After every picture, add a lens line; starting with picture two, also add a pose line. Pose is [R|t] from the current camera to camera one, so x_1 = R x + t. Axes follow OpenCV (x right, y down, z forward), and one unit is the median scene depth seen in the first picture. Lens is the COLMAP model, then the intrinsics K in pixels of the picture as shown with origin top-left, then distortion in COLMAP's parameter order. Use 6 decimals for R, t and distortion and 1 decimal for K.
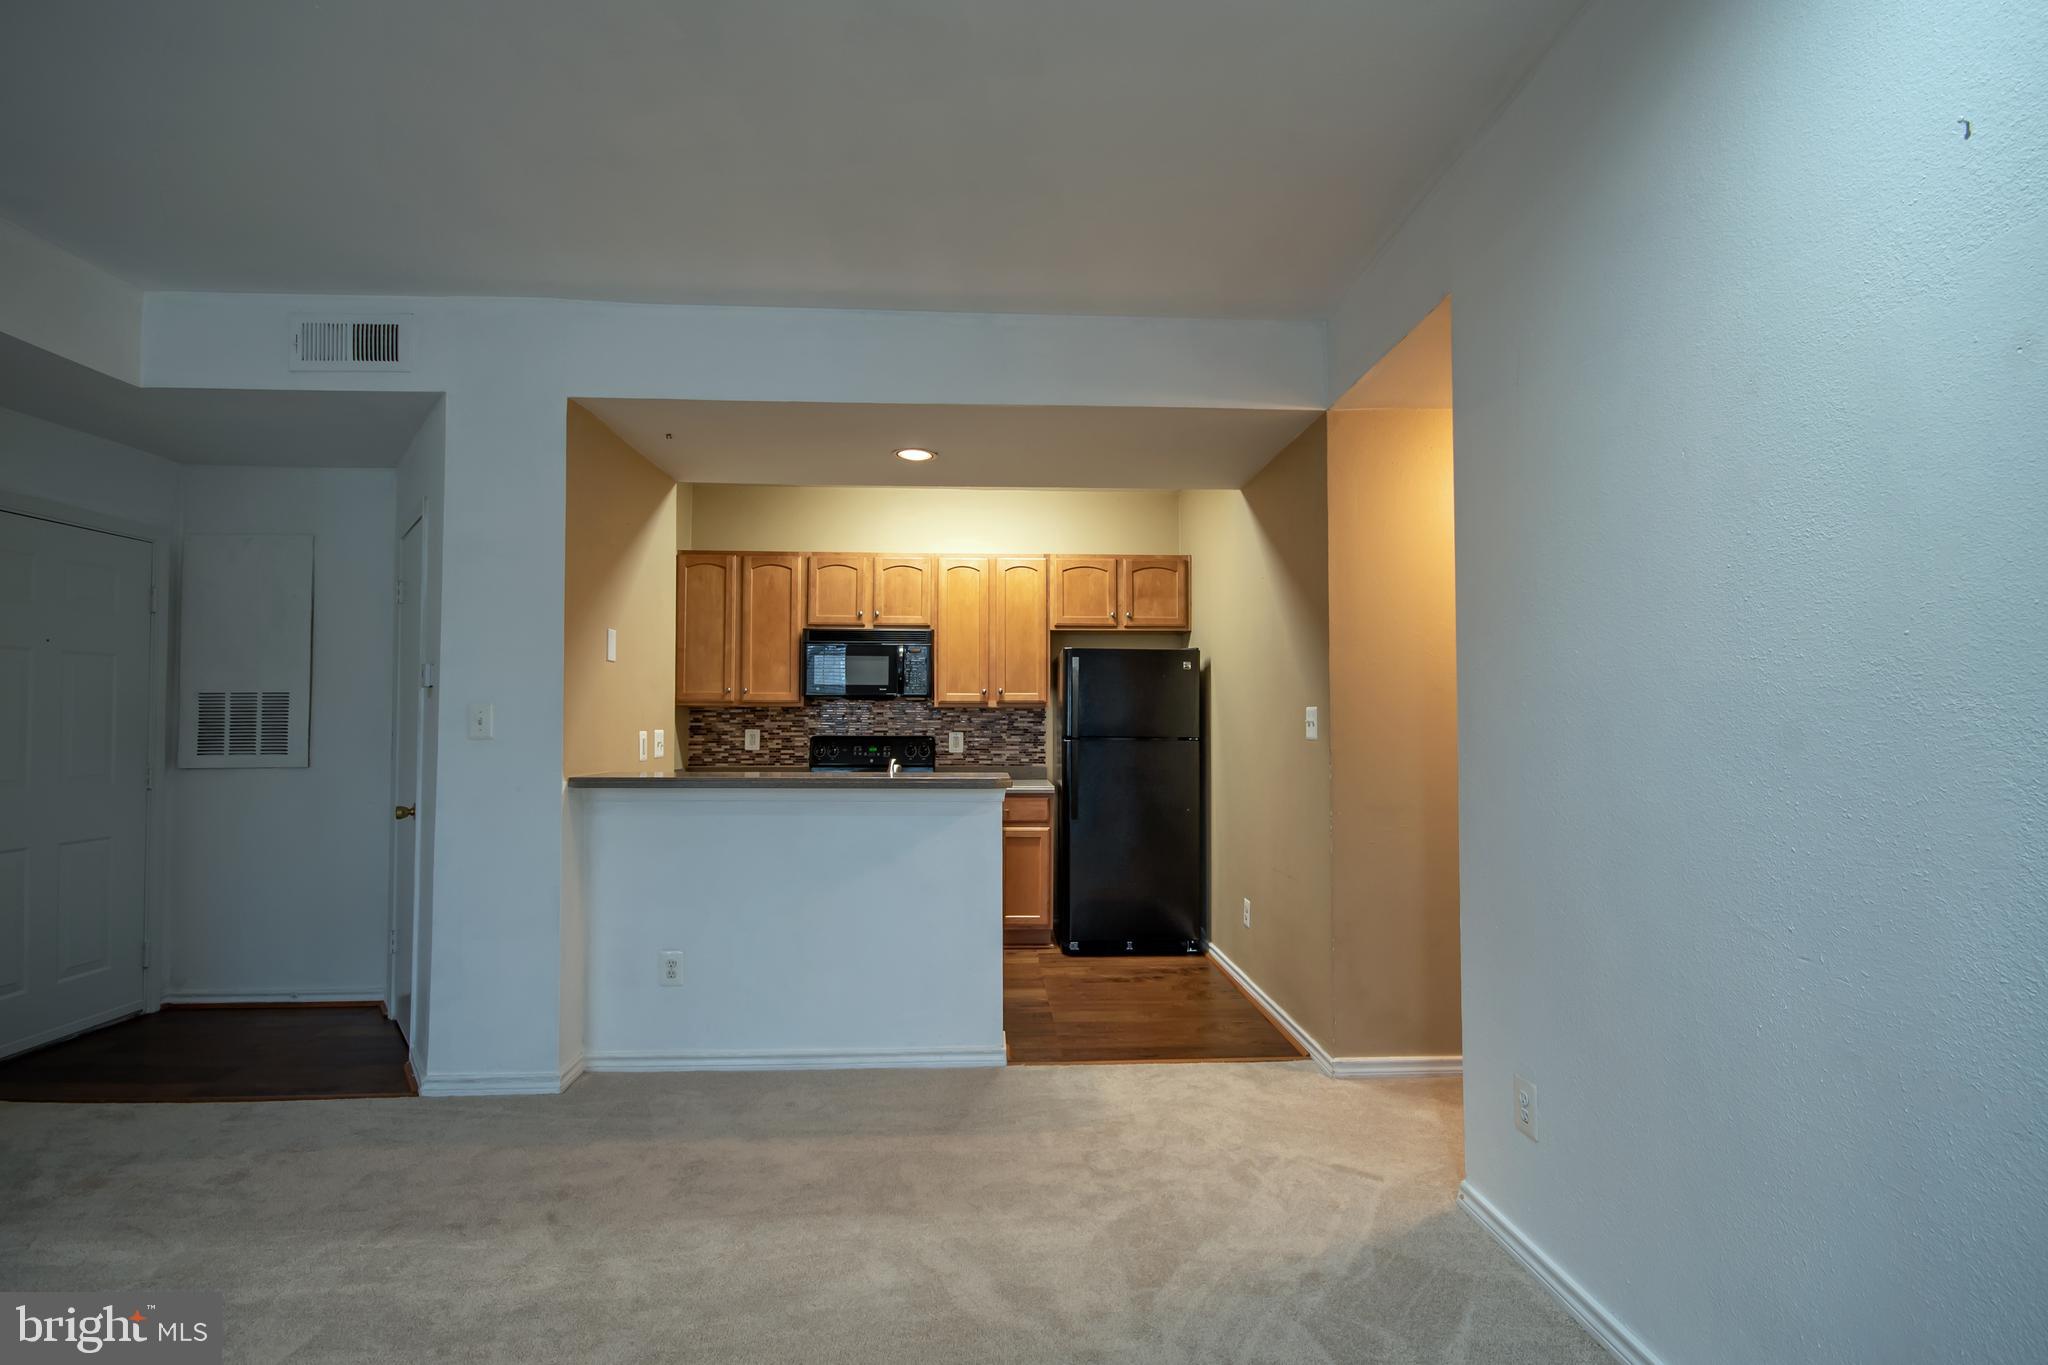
lens RADIAL K [[932.3, 0, 1028.6], [0, 932.3, 696.3], [0, 0, 1]] dist [-0.002277, -0.000926]
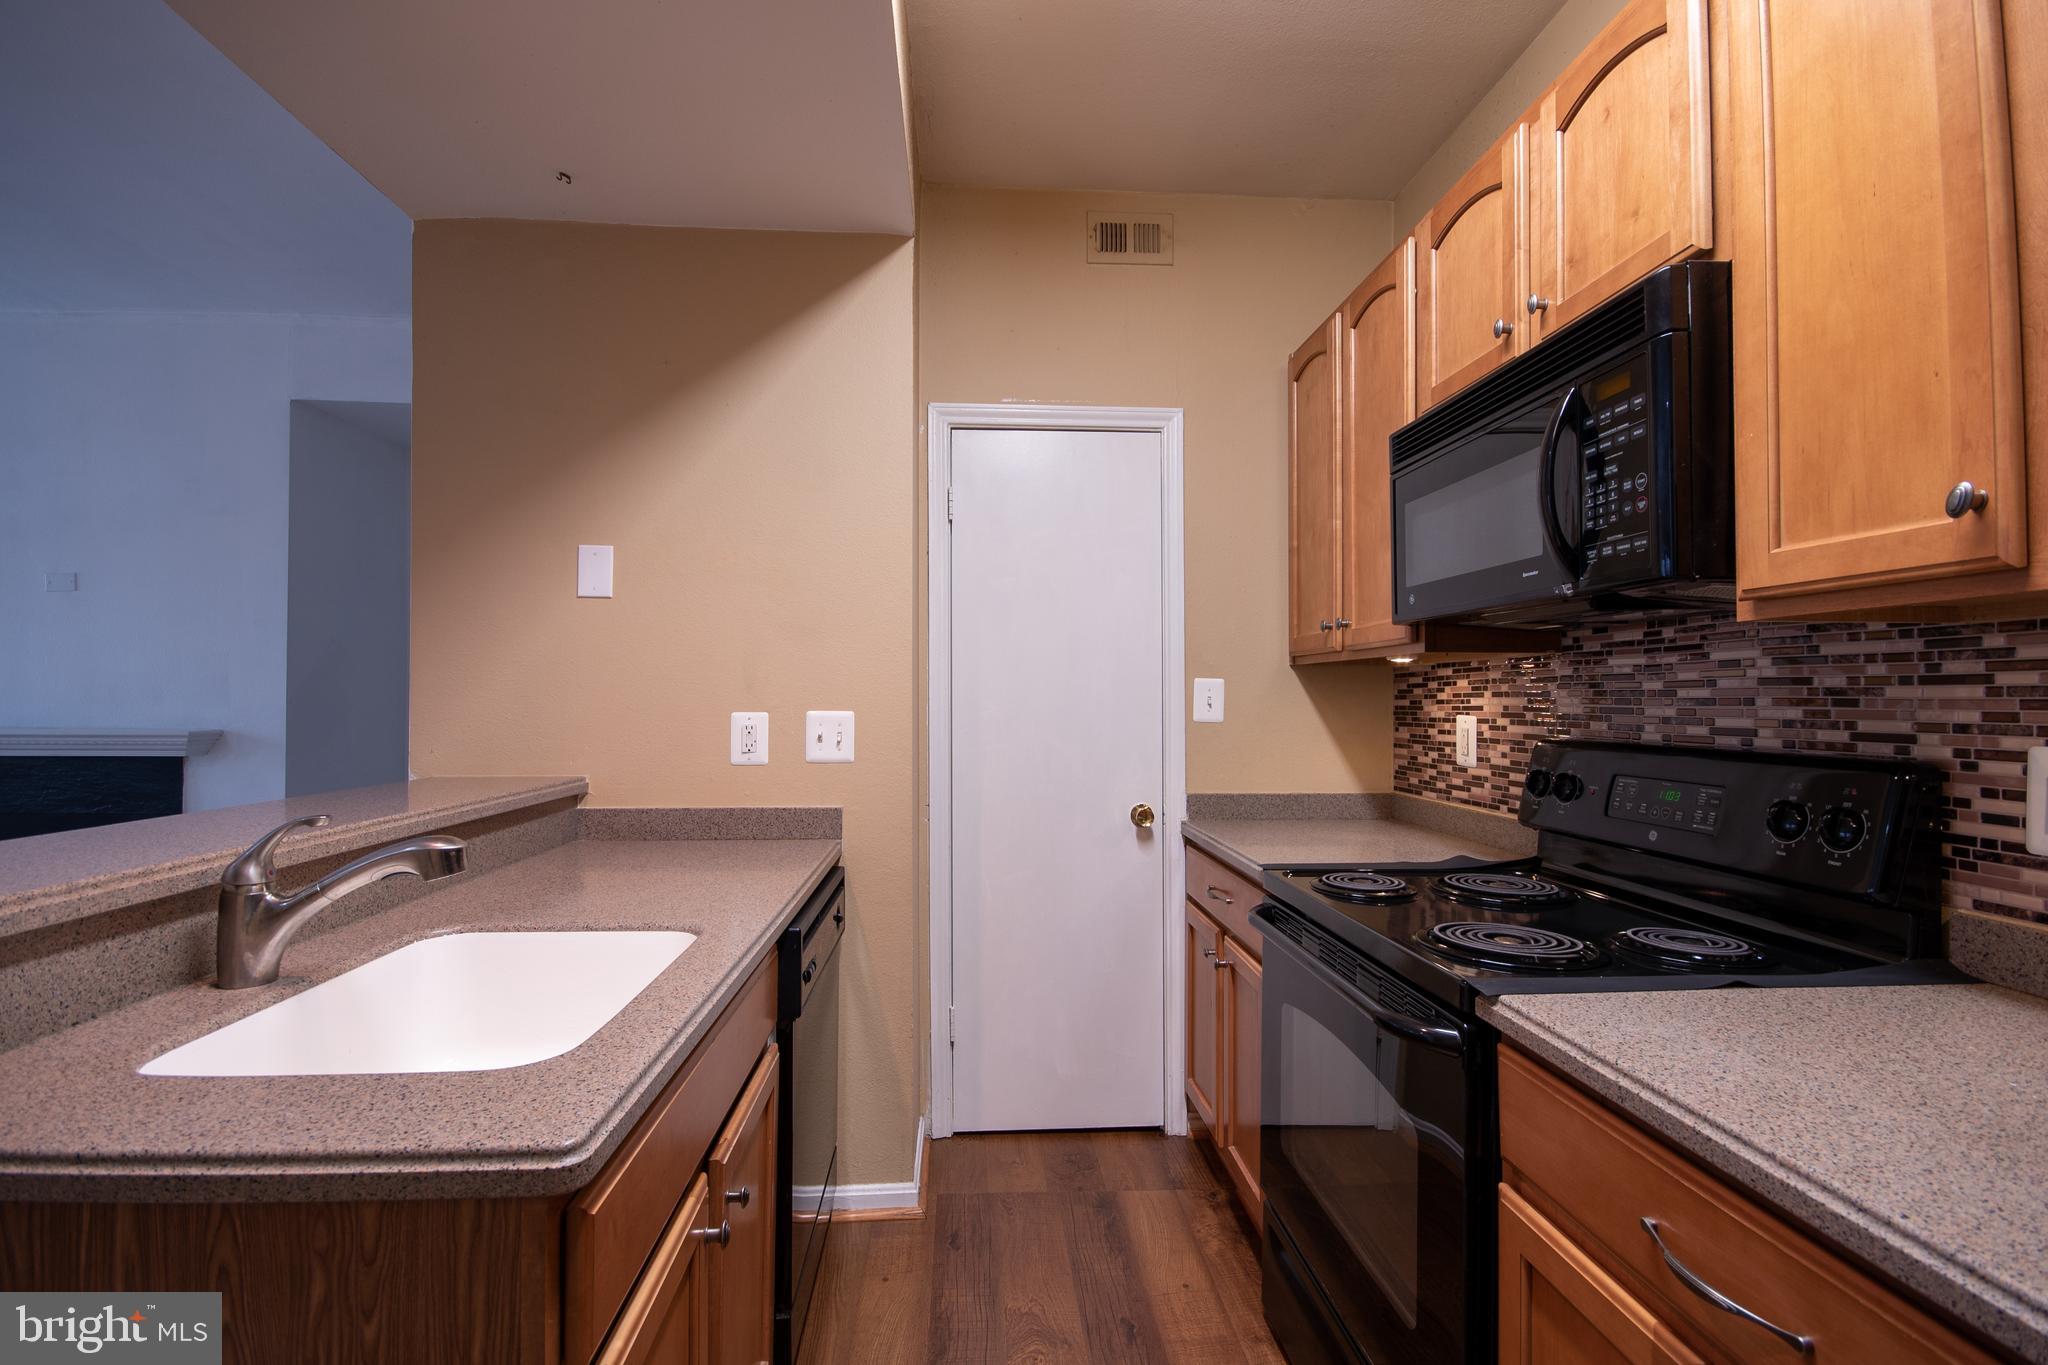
lens RADIAL K [[899.8, 0, 1024.8], [0, 899.8, 691.9], [0, 0, 1]] dist [0.018825, -0.016612]
pose [[0.015171, -0.010601, -0.999829, 0.099368], [0.026020, 0.999609, -0.010204, 0.024873], [0.999546, -0.025860, 0.015441, 0.827971]]
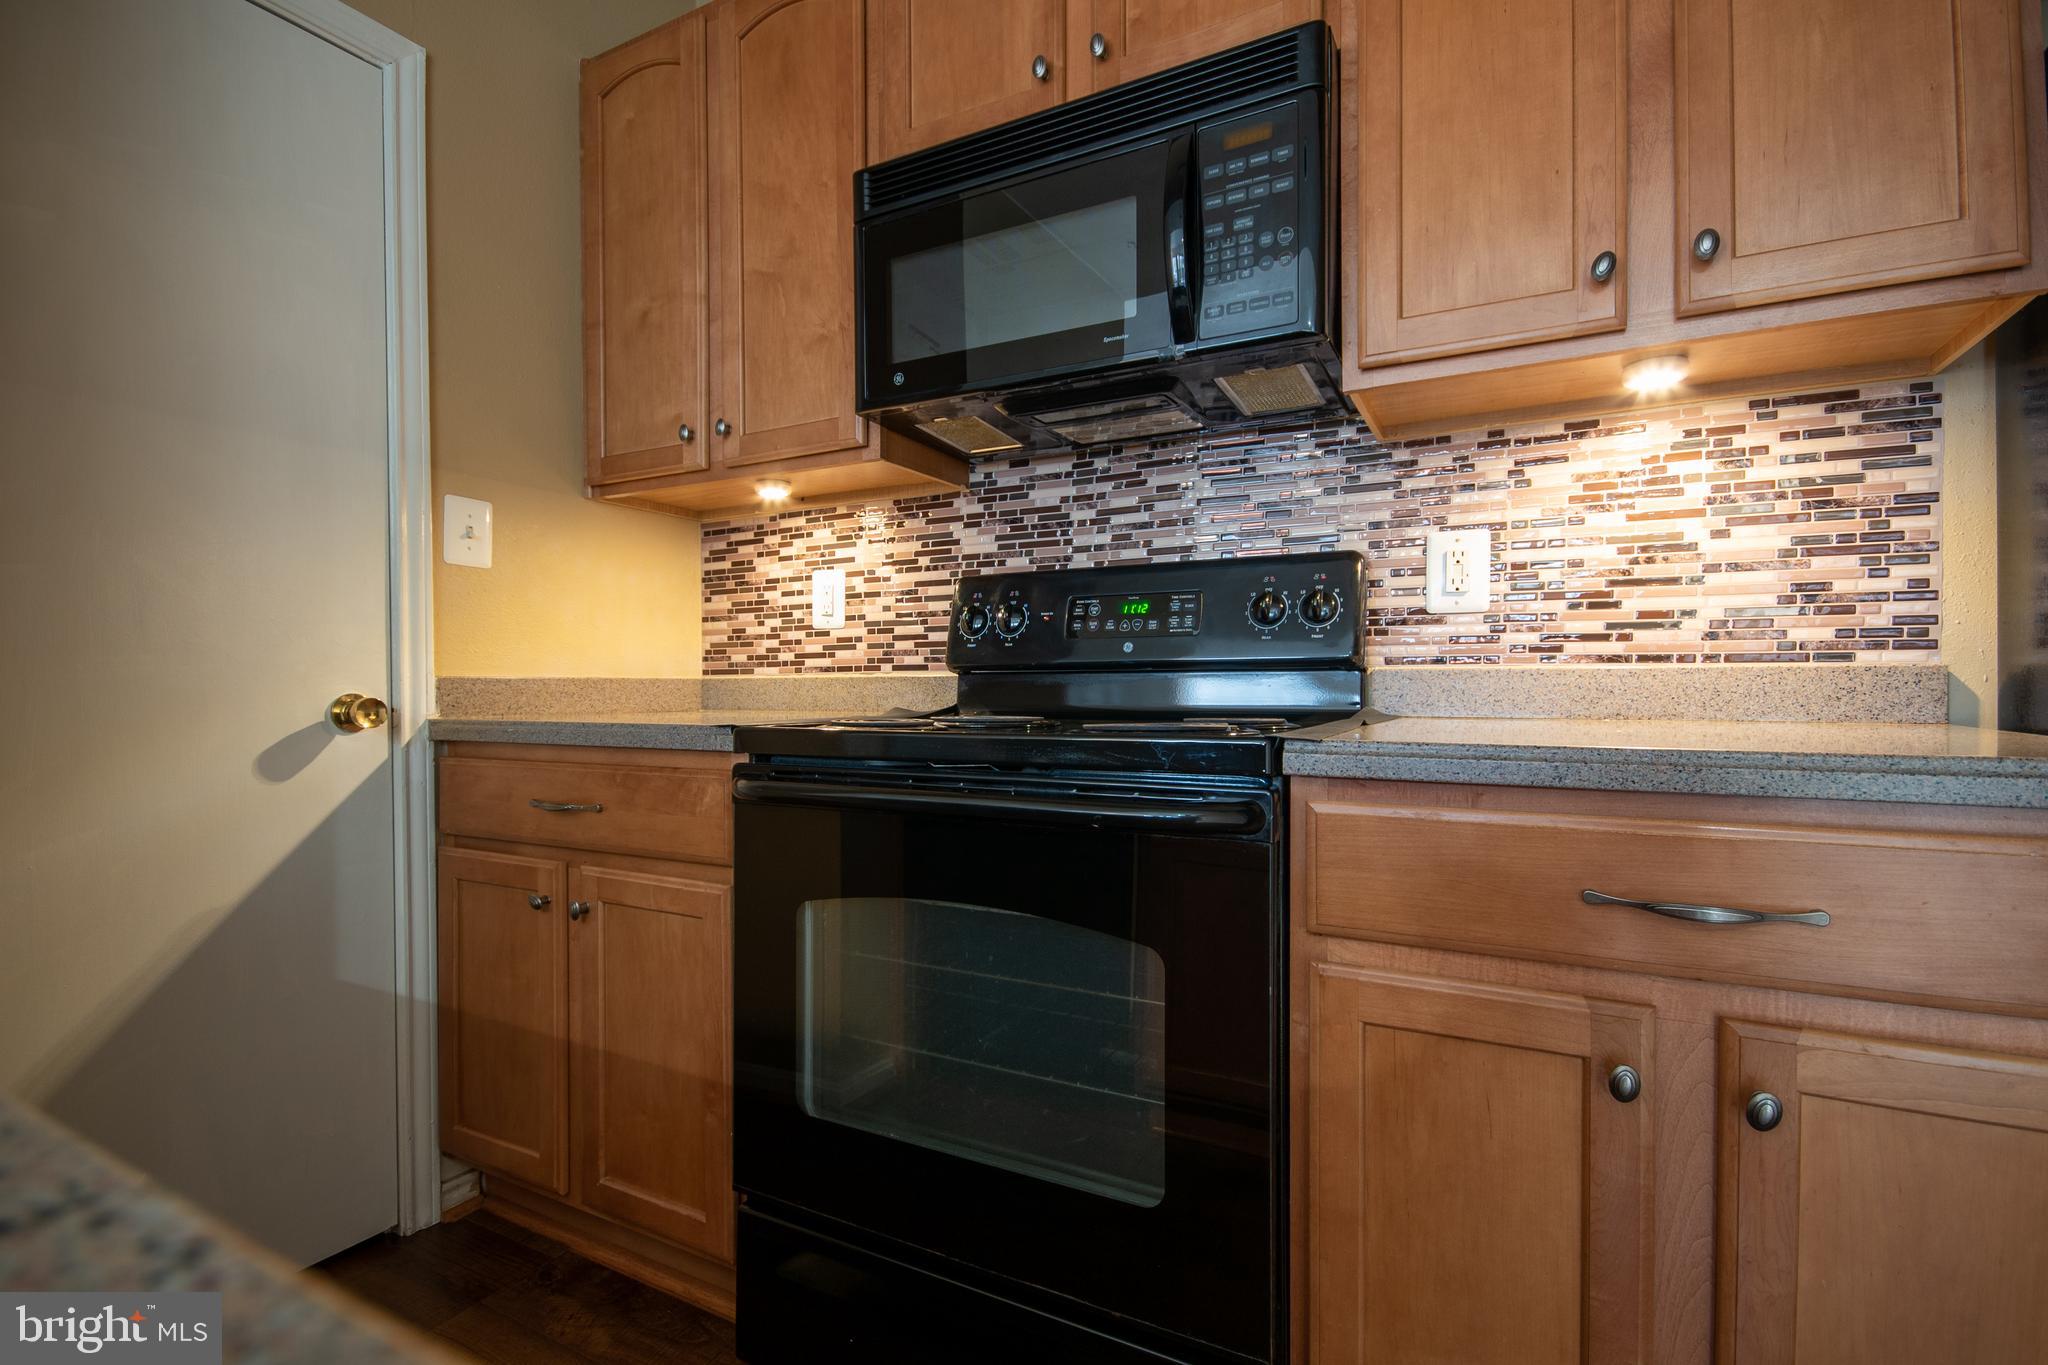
lens RADIAL K [[938.6, 0, 1024.0], [0, 938.6, 689.0], [0, 0, 1]] dist [0.003286, 0.000746]
pose [[0.854551, -0.002982, -0.519359, -0.048650], [0.019738, 0.999448, 0.026737, 0.075000], [0.518993, -0.033099, 0.854138, 0.756254]]
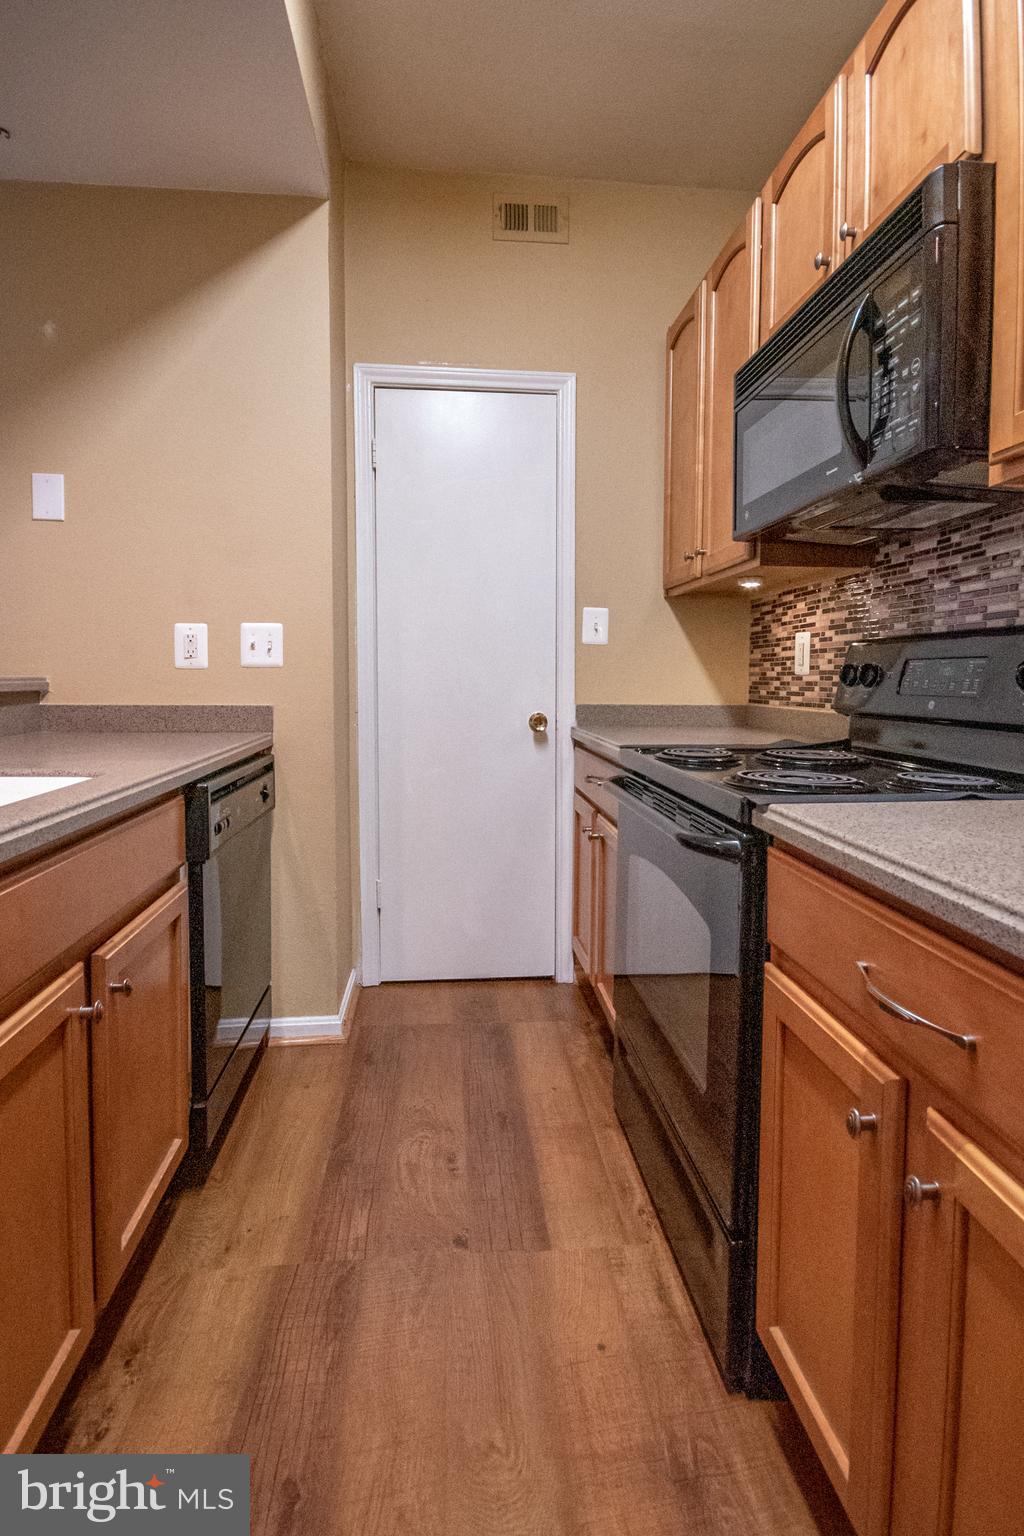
lens RADIAL K [[733.9, 0, 516.7], [0, 733.9, 718.8], [0, 0, 1]] dist [0.023610, -0.028375]
pose [[0.047597, 0.056472, -0.997269, 0.085584], [0.022056, 0.998098, 0.057571, 0.056913], [0.998623, -0.024736, 0.046261, 0.859774]]
